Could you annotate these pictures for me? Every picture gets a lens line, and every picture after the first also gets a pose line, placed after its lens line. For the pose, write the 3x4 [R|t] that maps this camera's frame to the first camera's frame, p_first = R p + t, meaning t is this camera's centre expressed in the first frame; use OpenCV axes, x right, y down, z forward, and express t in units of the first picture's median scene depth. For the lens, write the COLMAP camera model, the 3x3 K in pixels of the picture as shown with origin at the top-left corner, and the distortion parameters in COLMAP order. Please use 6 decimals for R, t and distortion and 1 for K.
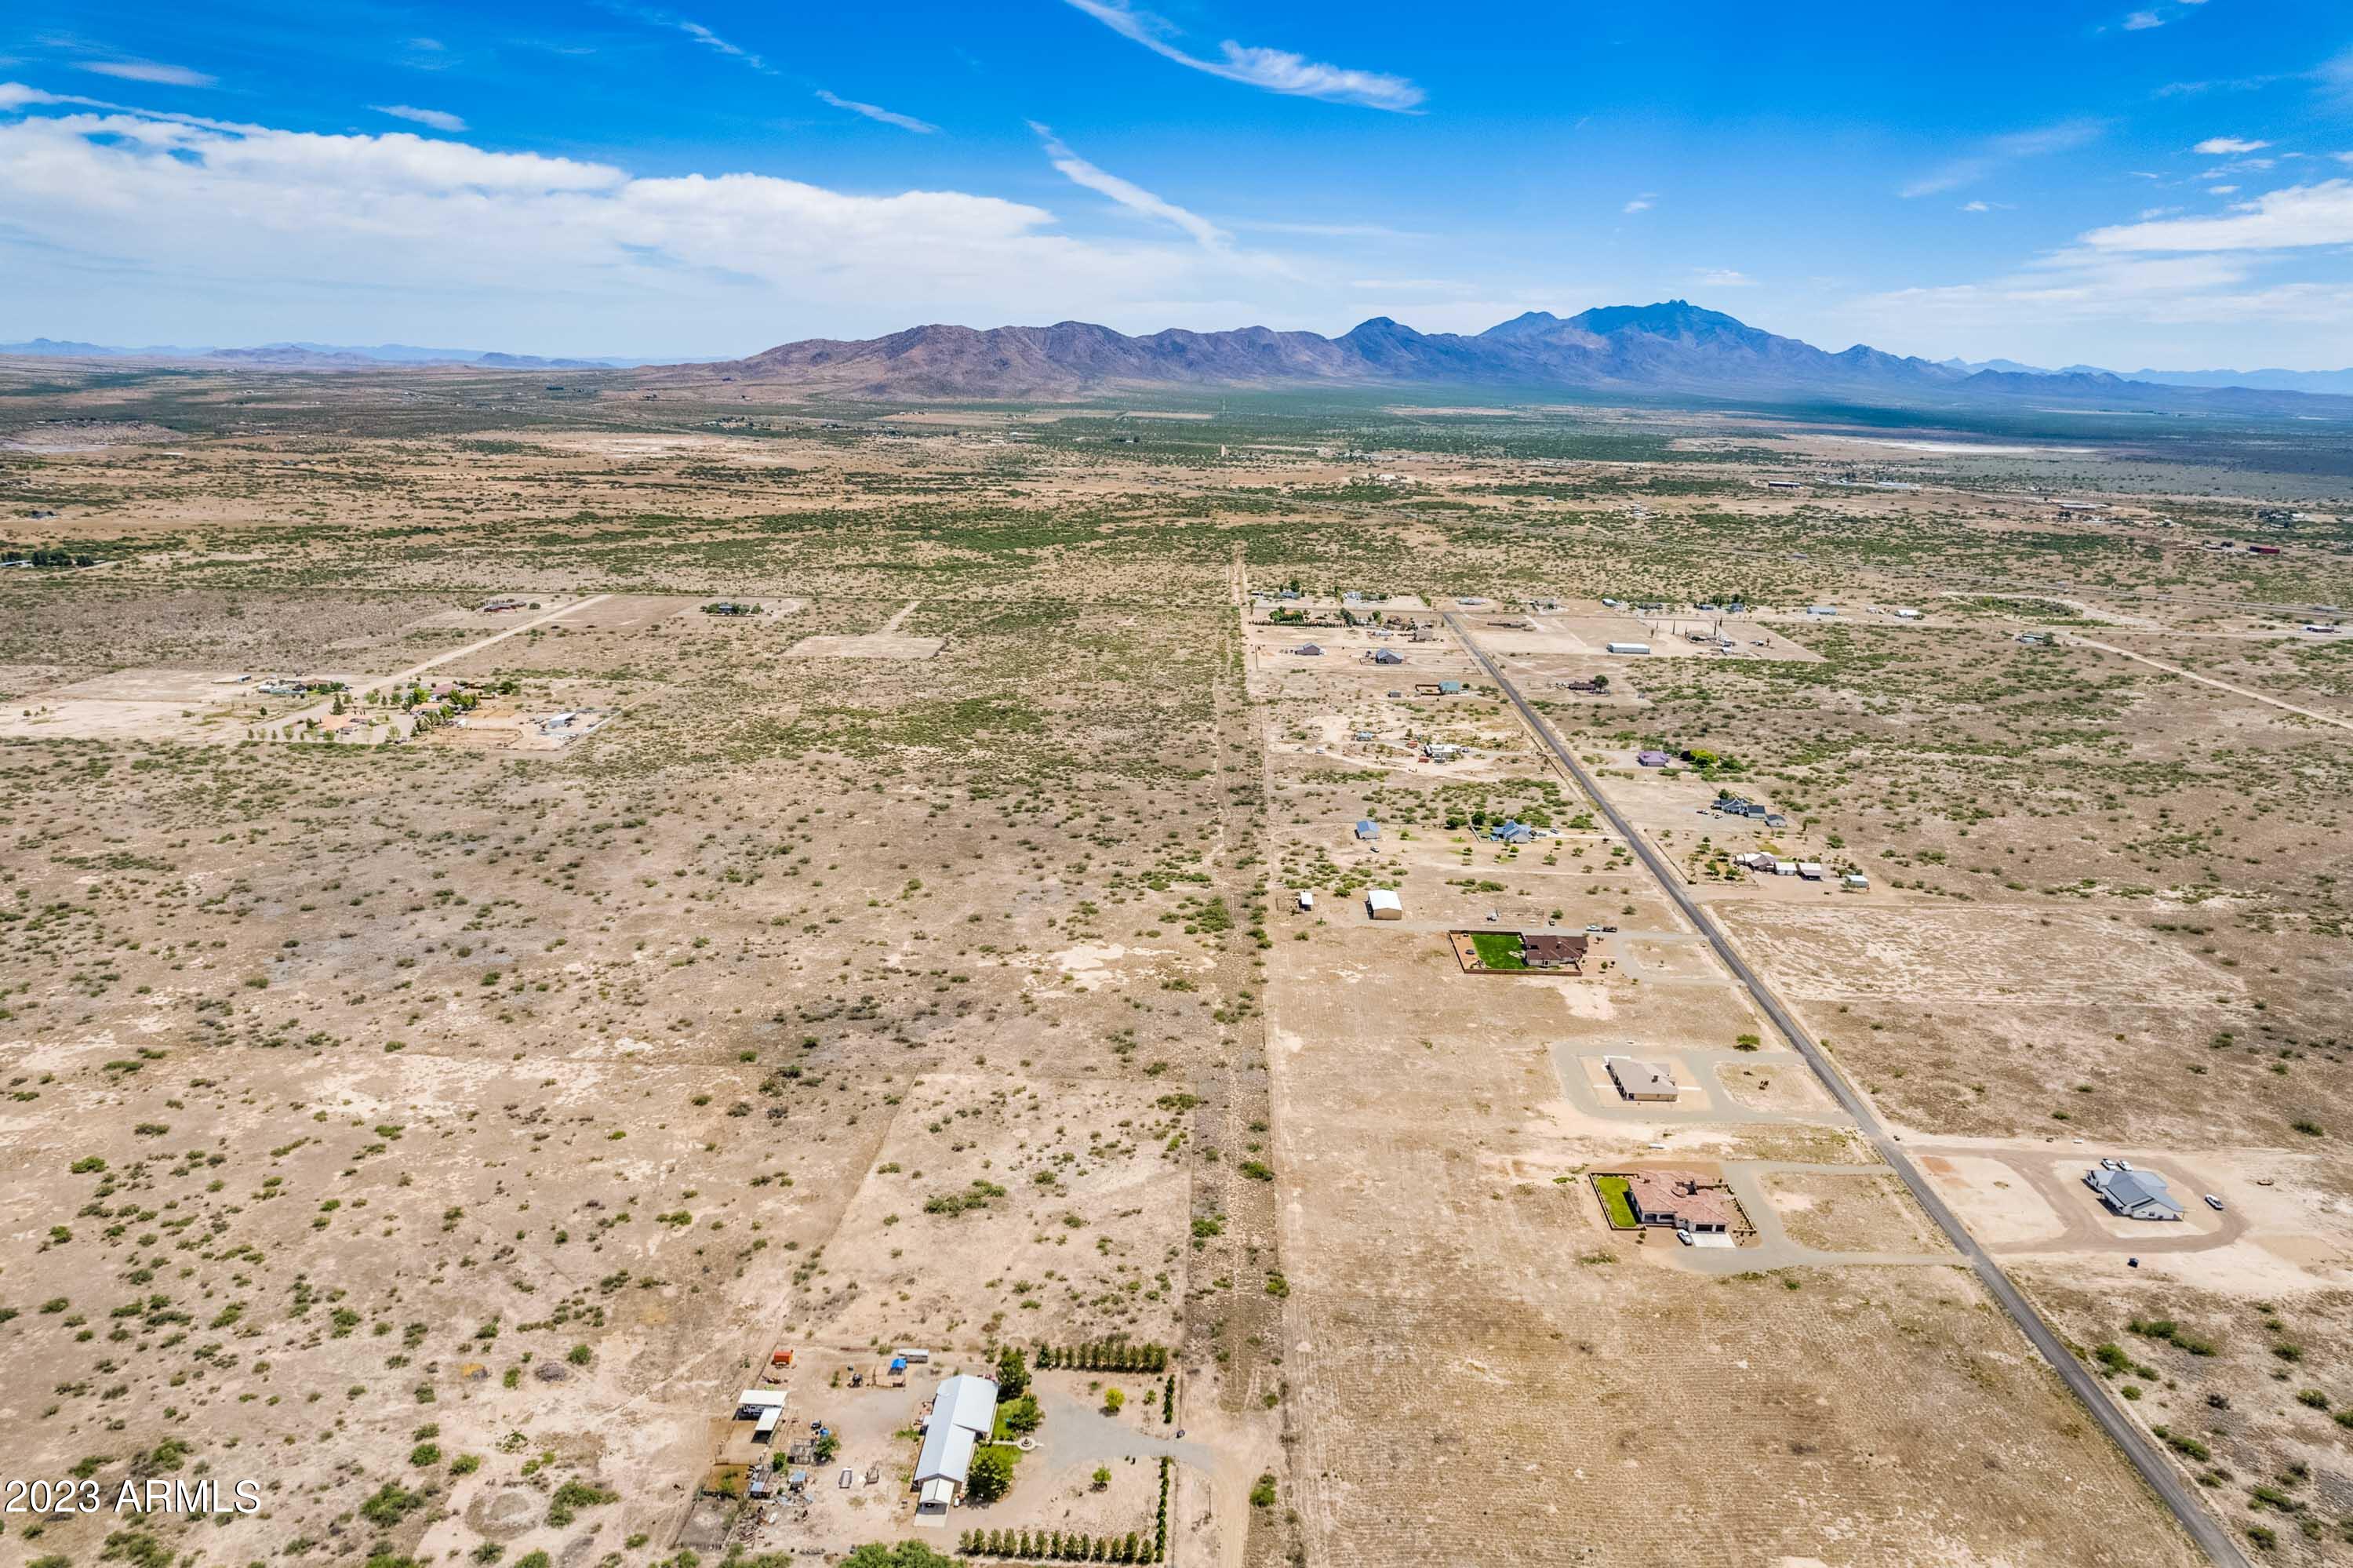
lens RADIAL K [[1512.1, 0, 1186.9], [0, 1512.1, 805.5], [0, 0, 1]] dist [-0.073926, 0.067821]
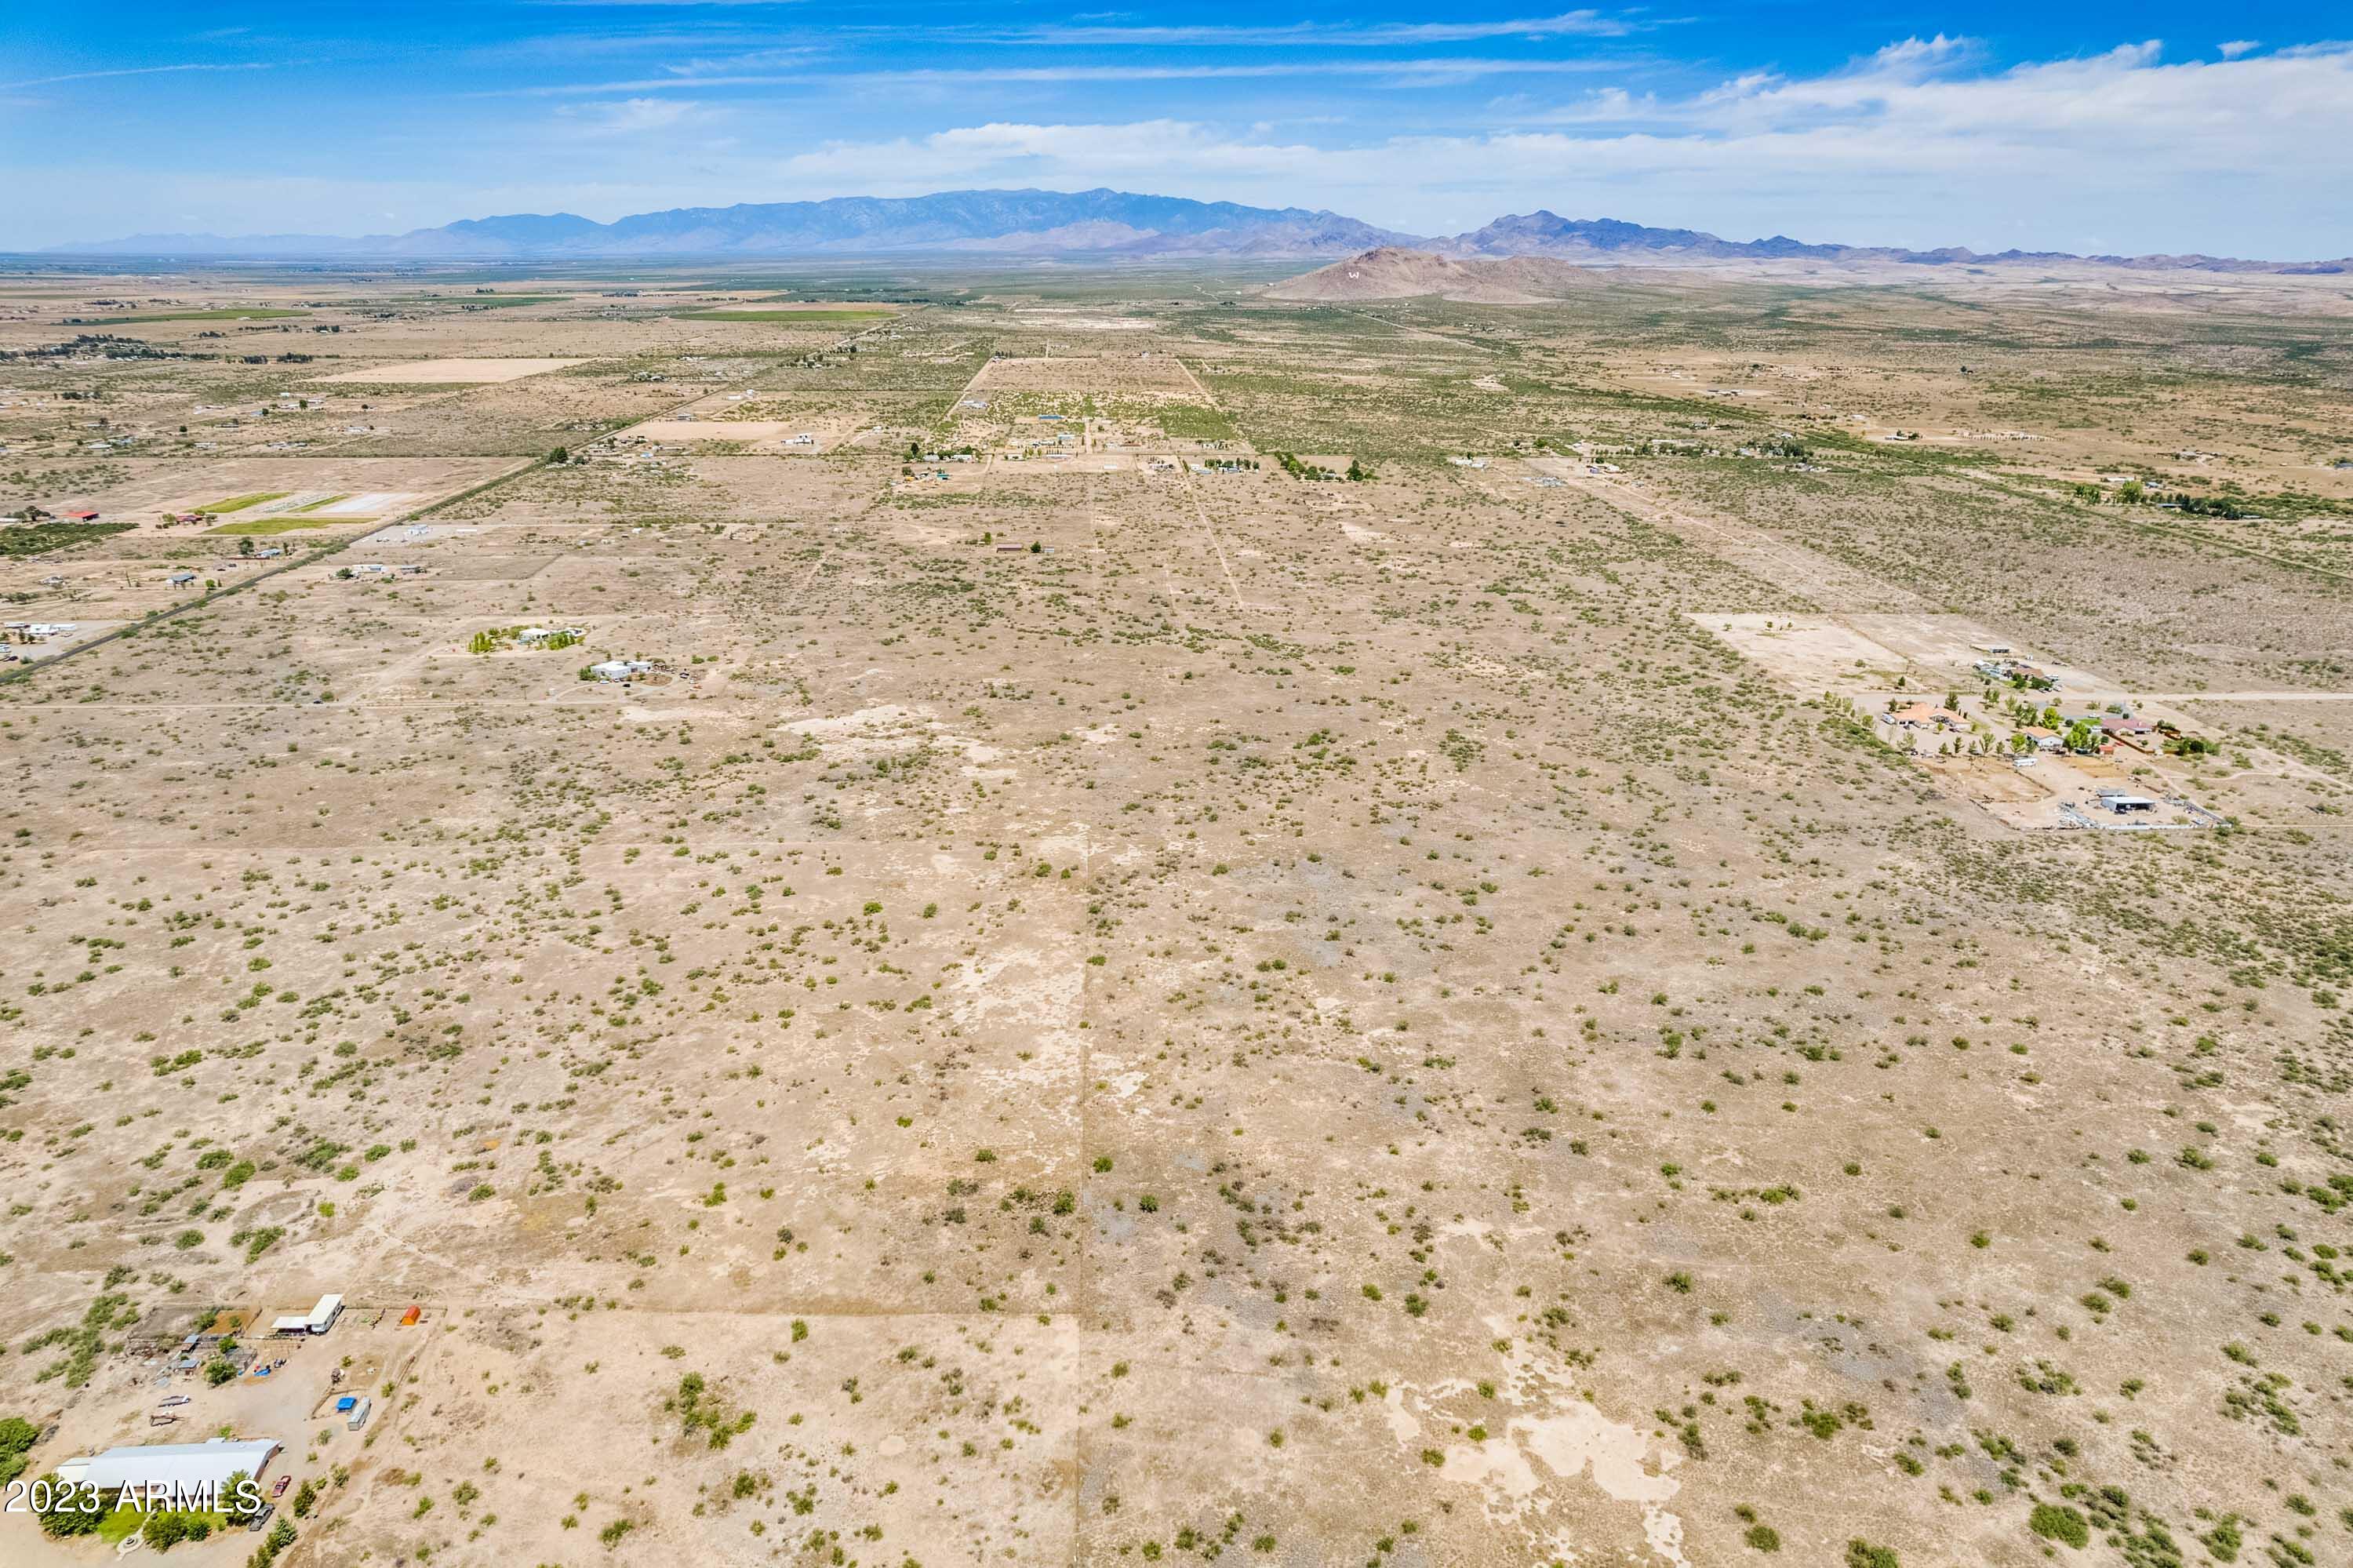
lens RADIAL K [[1512.1, 0, 1195.5], [0, 1512.1, 816.9], [0, 0, 1]] dist [-0.073926, 0.067821]
pose [[0.083221, 0.335139, -0.938486, 0.317468], [-0.294443, 0.907976, 0.298134, -0.201040], [0.952039, 0.251519, 0.174242, 0.704282]]
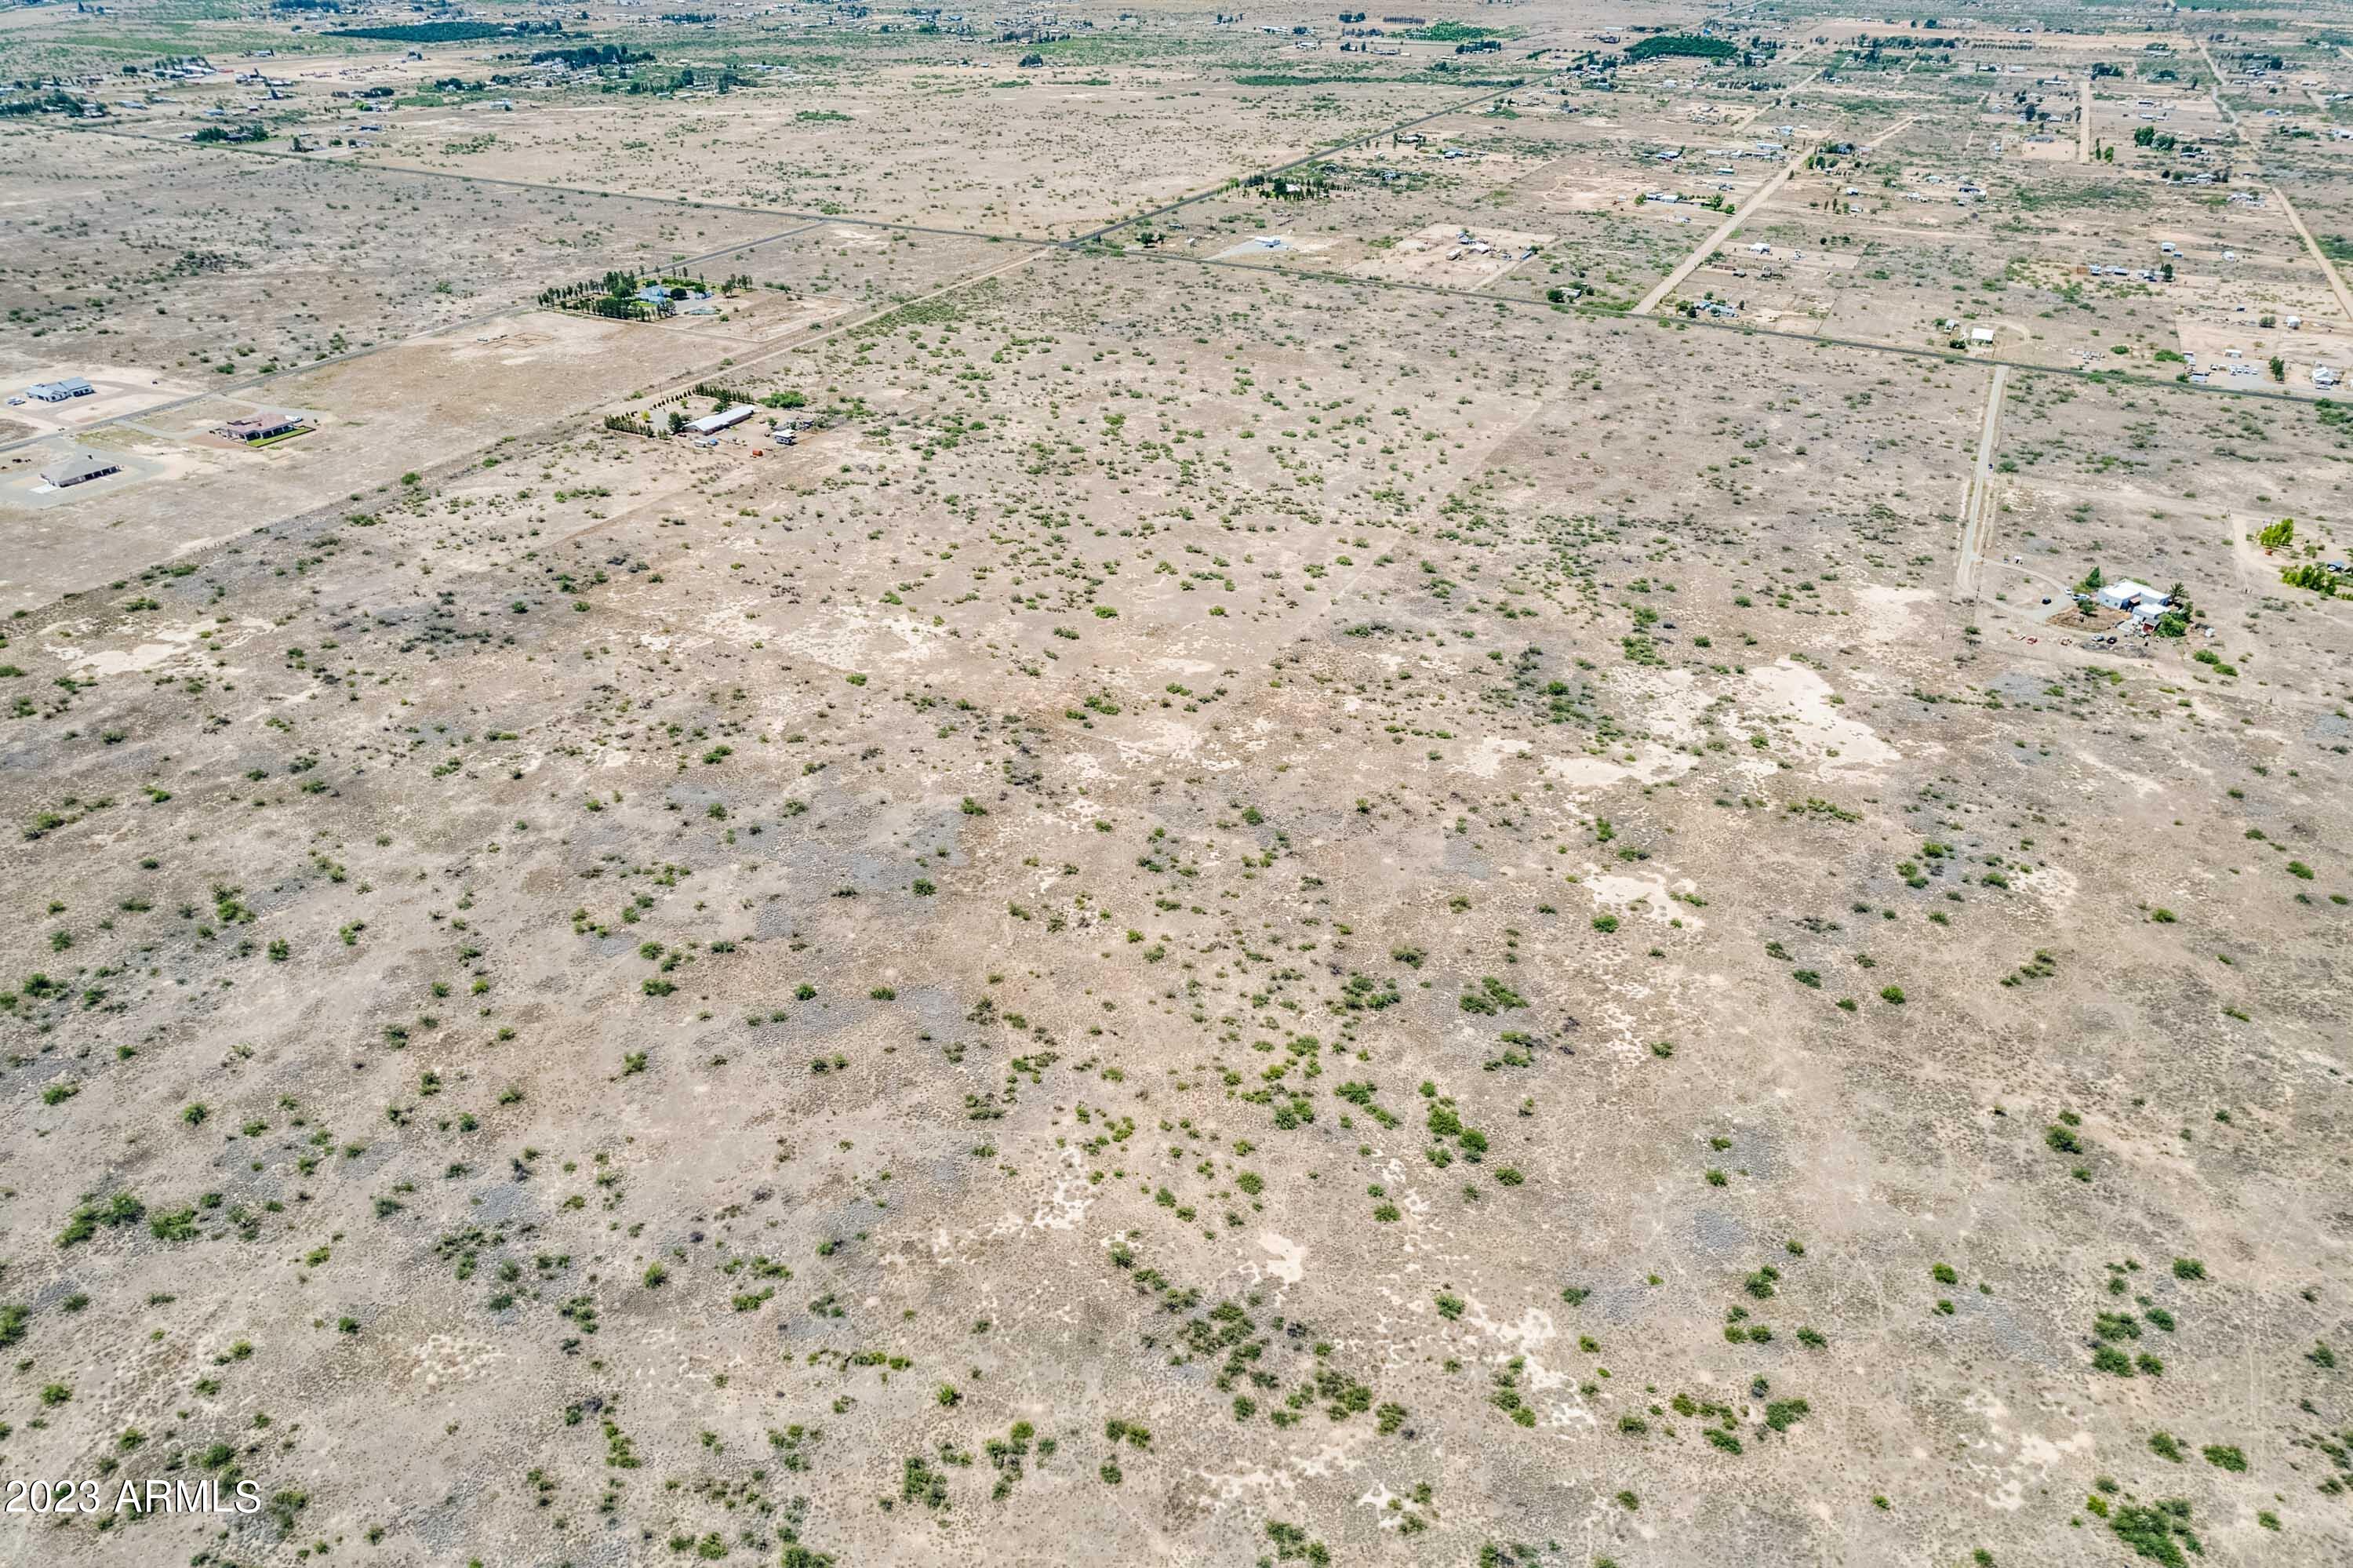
lens RADIAL K [[1512.1, 0, 1194.9], [0, 1512.1, 811.8], [0, 0, 1]] dist [-0.073926, 0.067821]
pose [[-0.899347, -0.257566, 0.353318, -0.890463], [0.098309, 0.668265, 0.737399, -0.385006], [-0.426039, 0.697912, -0.575682, 1.243451]]
